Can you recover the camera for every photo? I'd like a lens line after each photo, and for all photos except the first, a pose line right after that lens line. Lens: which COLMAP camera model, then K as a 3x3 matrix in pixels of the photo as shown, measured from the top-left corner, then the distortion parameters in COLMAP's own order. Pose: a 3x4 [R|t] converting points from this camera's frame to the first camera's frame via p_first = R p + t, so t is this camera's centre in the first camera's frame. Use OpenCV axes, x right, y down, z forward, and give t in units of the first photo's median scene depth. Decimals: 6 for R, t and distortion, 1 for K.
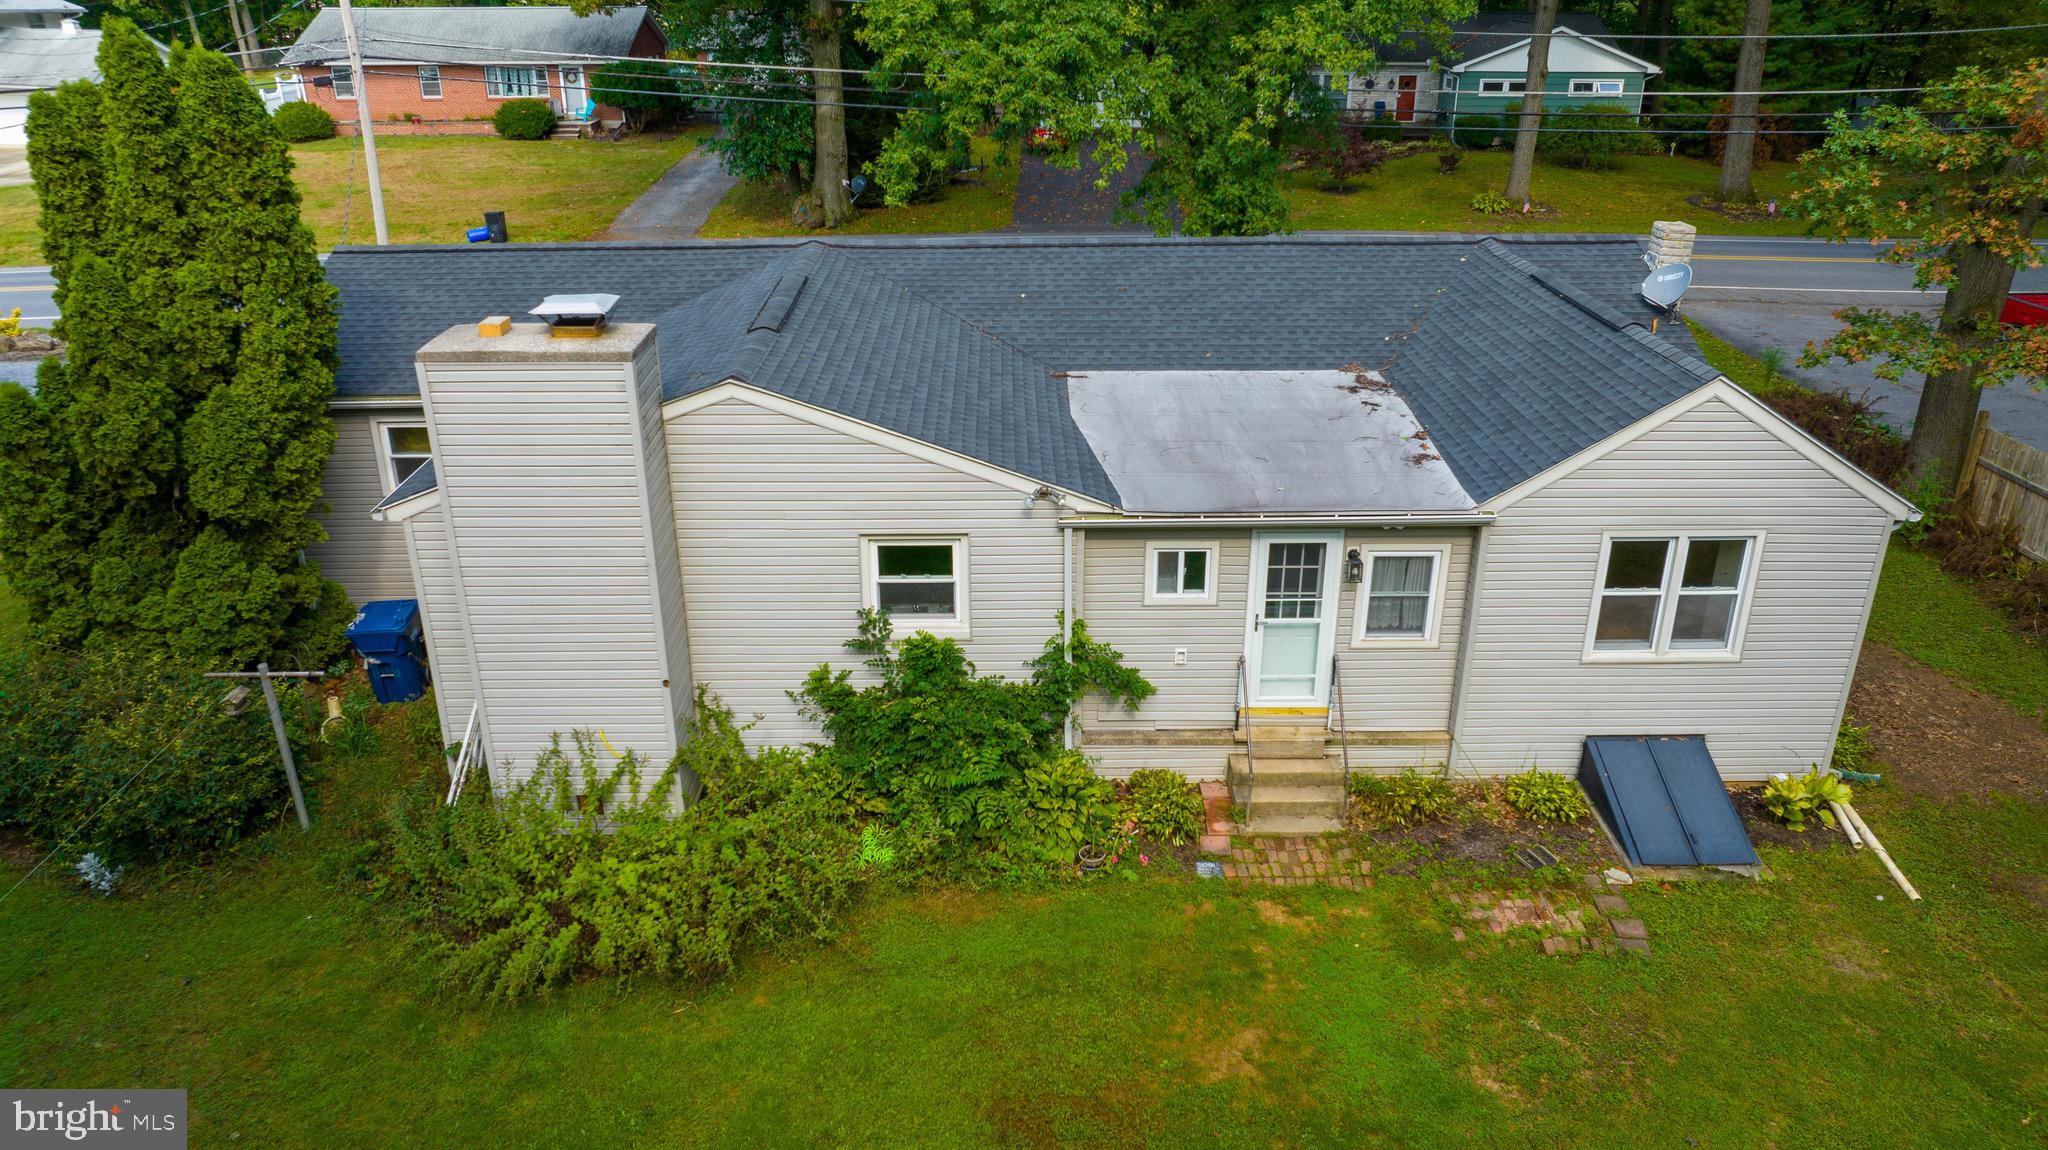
lens RADIAL K [[1437.7, 0, 1024.0], [0, 1437.7, 575.0], [0, 0, 1]] dist [-0.038471, 0.038000]
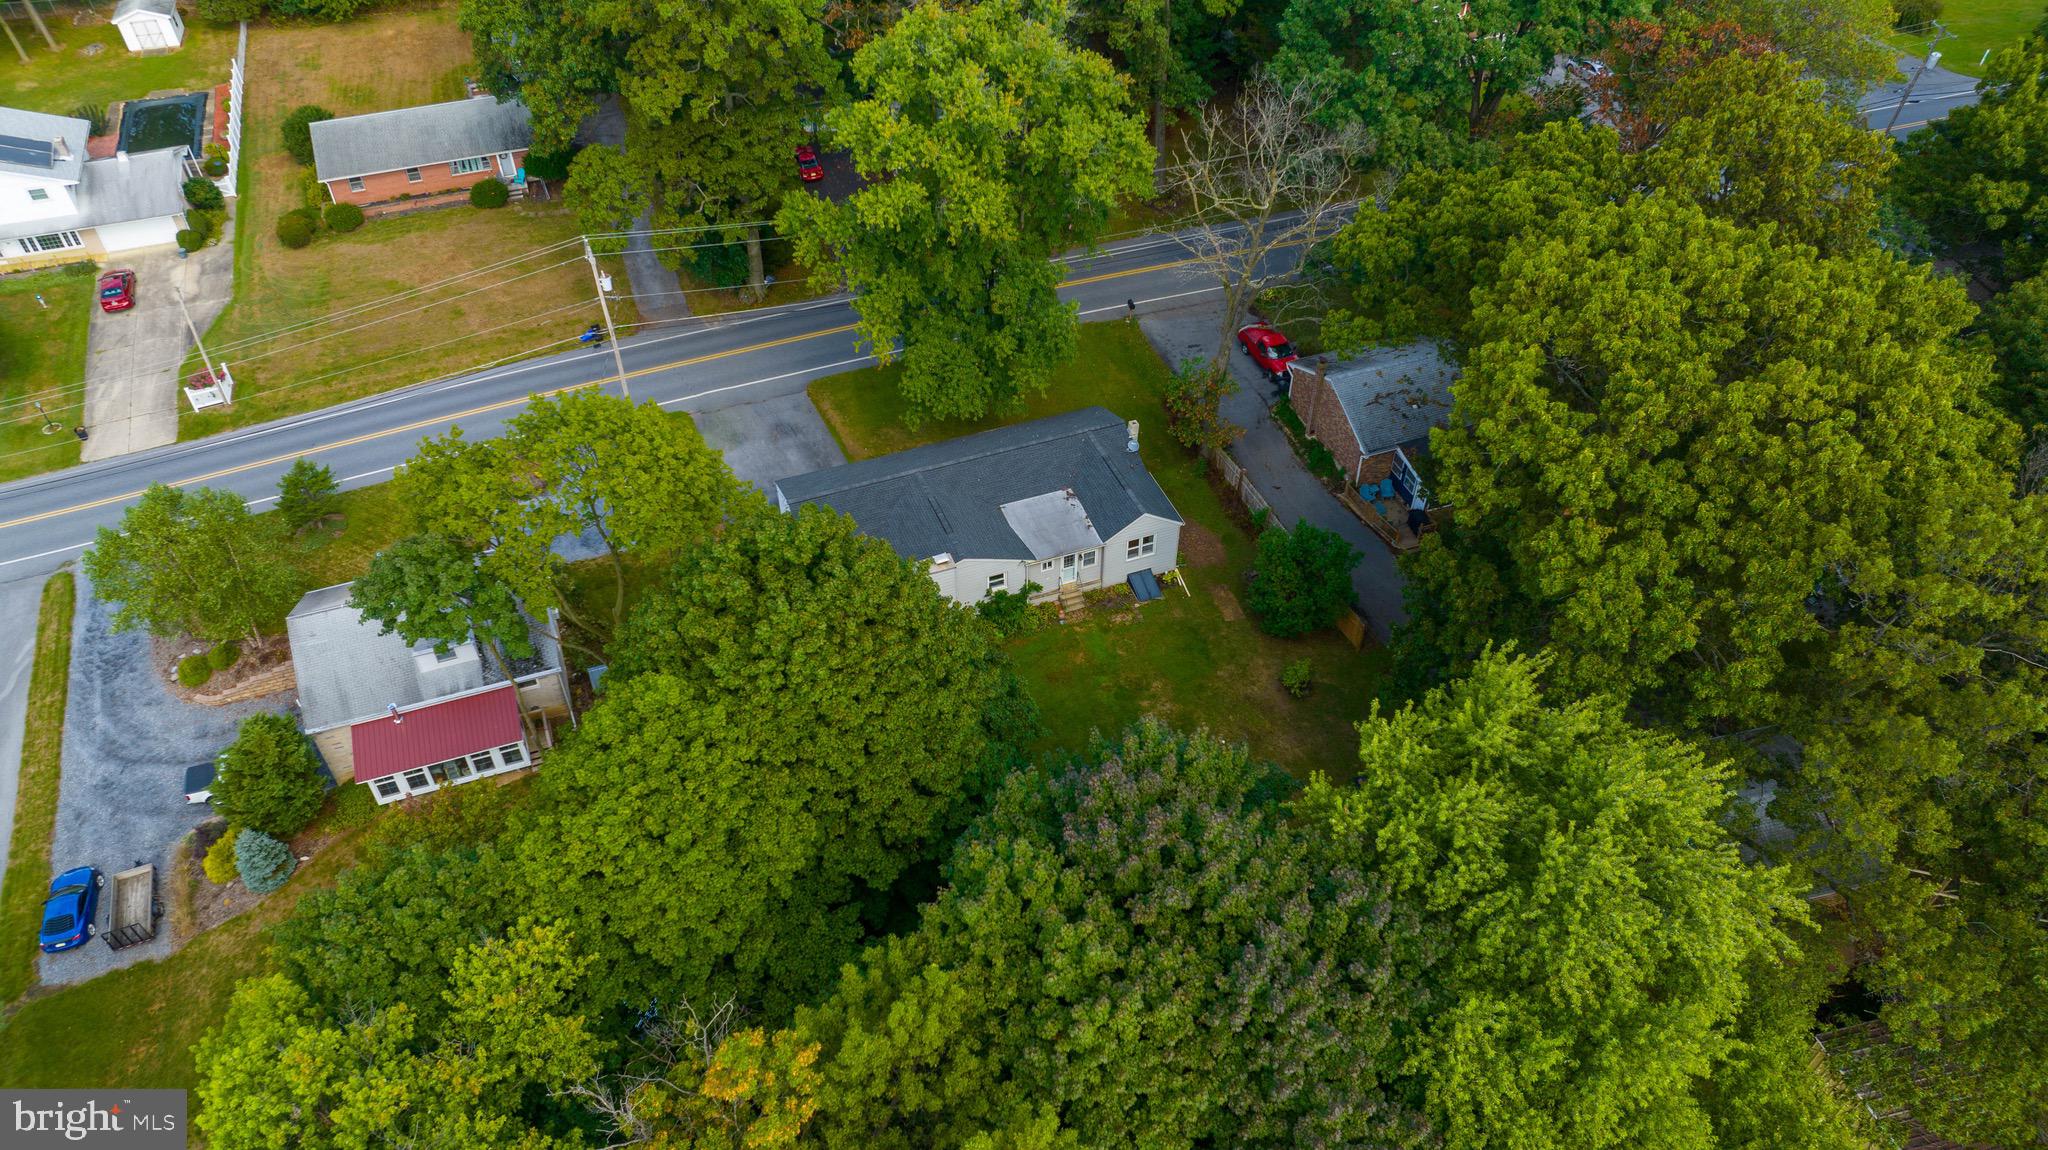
lens RADIAL K [[1437.7, 0, 1024.0], [0, 1437.7, 575.0], [0, 0, 1]] dist [-0.038471, 0.038000]
pose [[0.938062, -0.237210, 0.252529, -1.182760], [0.135476, 0.921970, 0.362791, -1.723573], [-0.318881, -0.306109, 0.897002, -3.297772]]
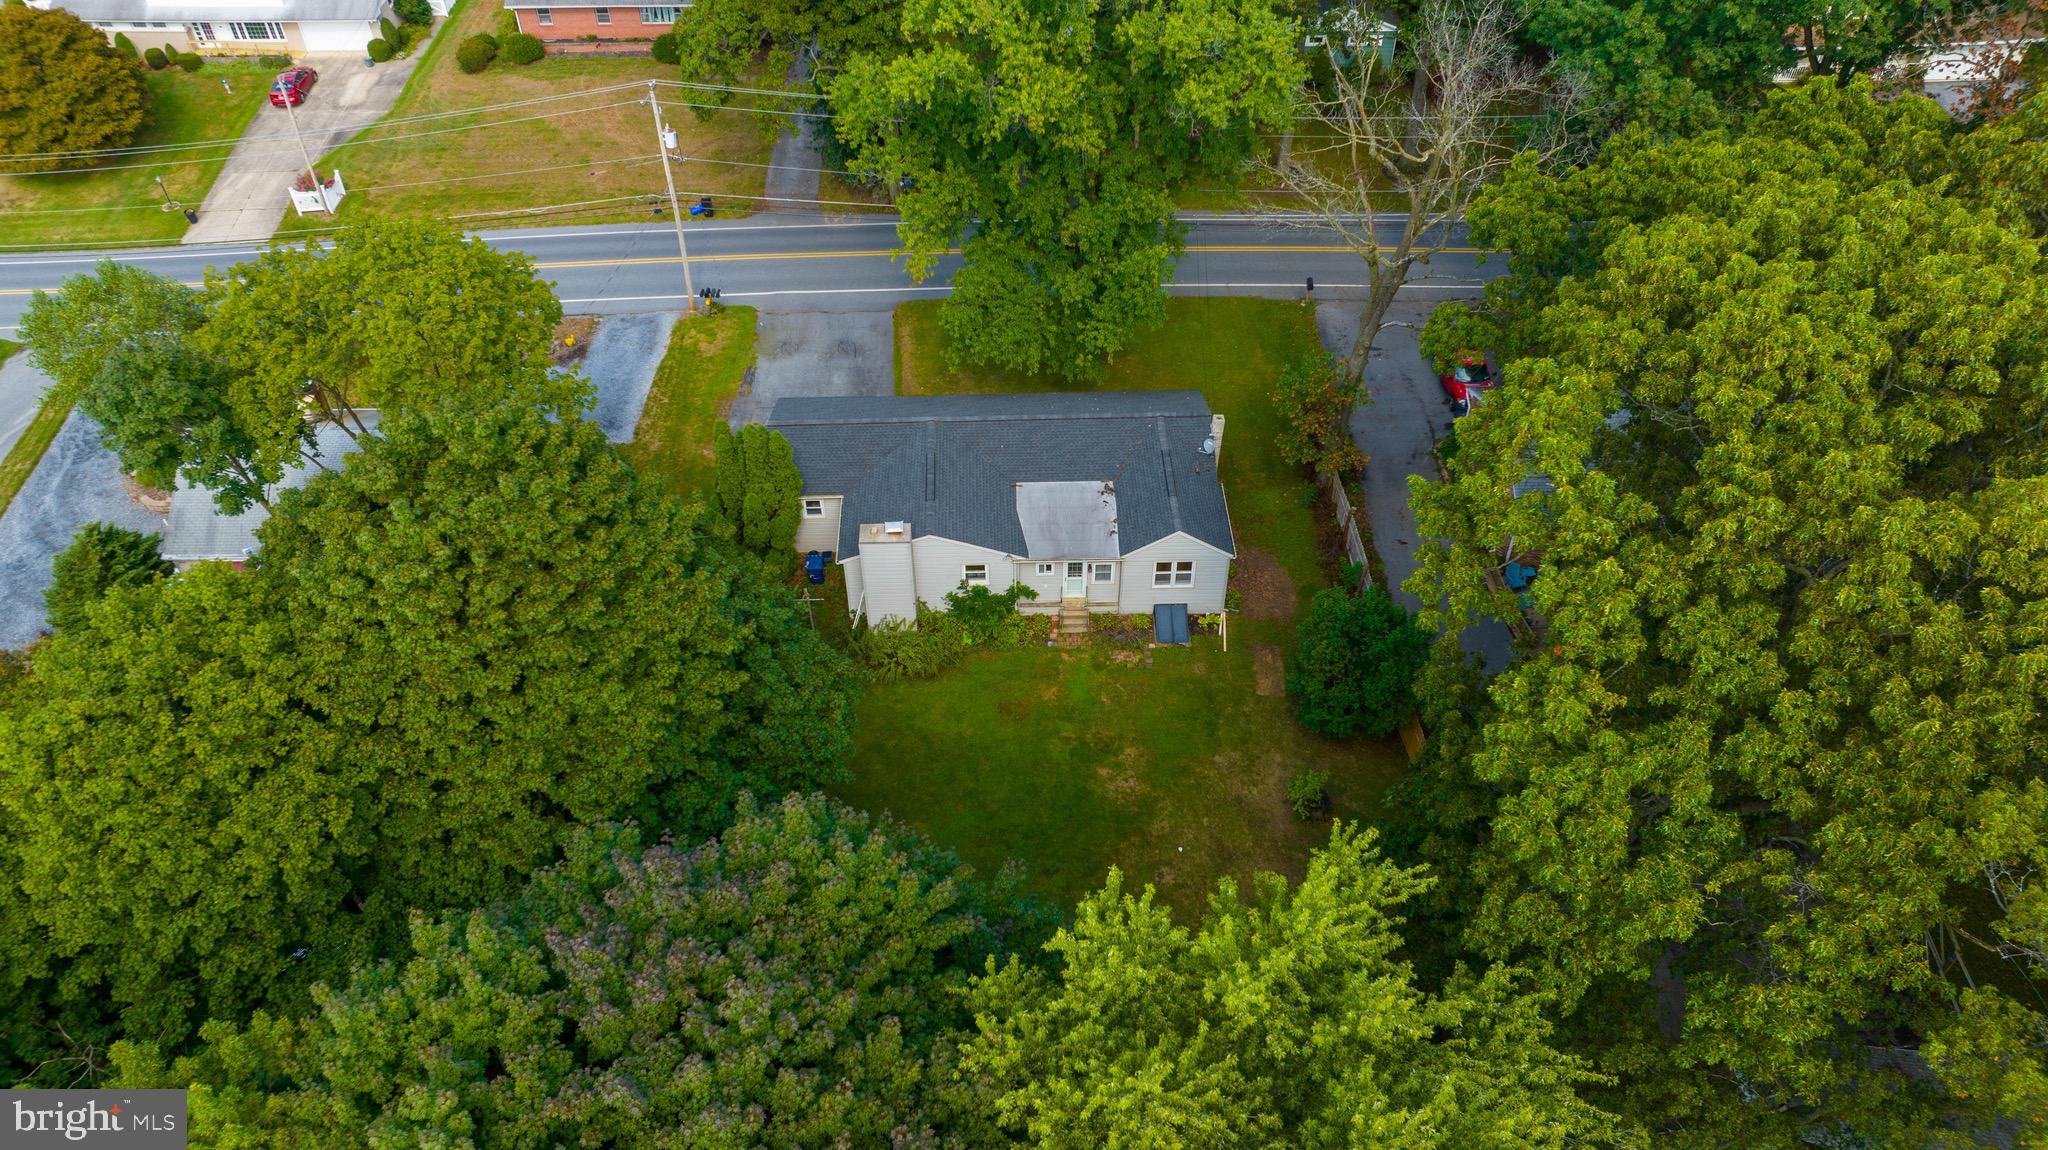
lens RADIAL K [[1437.7, 0, 1024.0], [0, 1437.7, 575.0], [0, 0, 1]] dist [-0.038471, 0.038000]
pose [[0.999883, -0.011412, 0.010234, 0.014719], [0.007075, 0.935842, 0.352350, -1.314739], [-0.013598, -0.352236, 0.935812, -2.541703]]
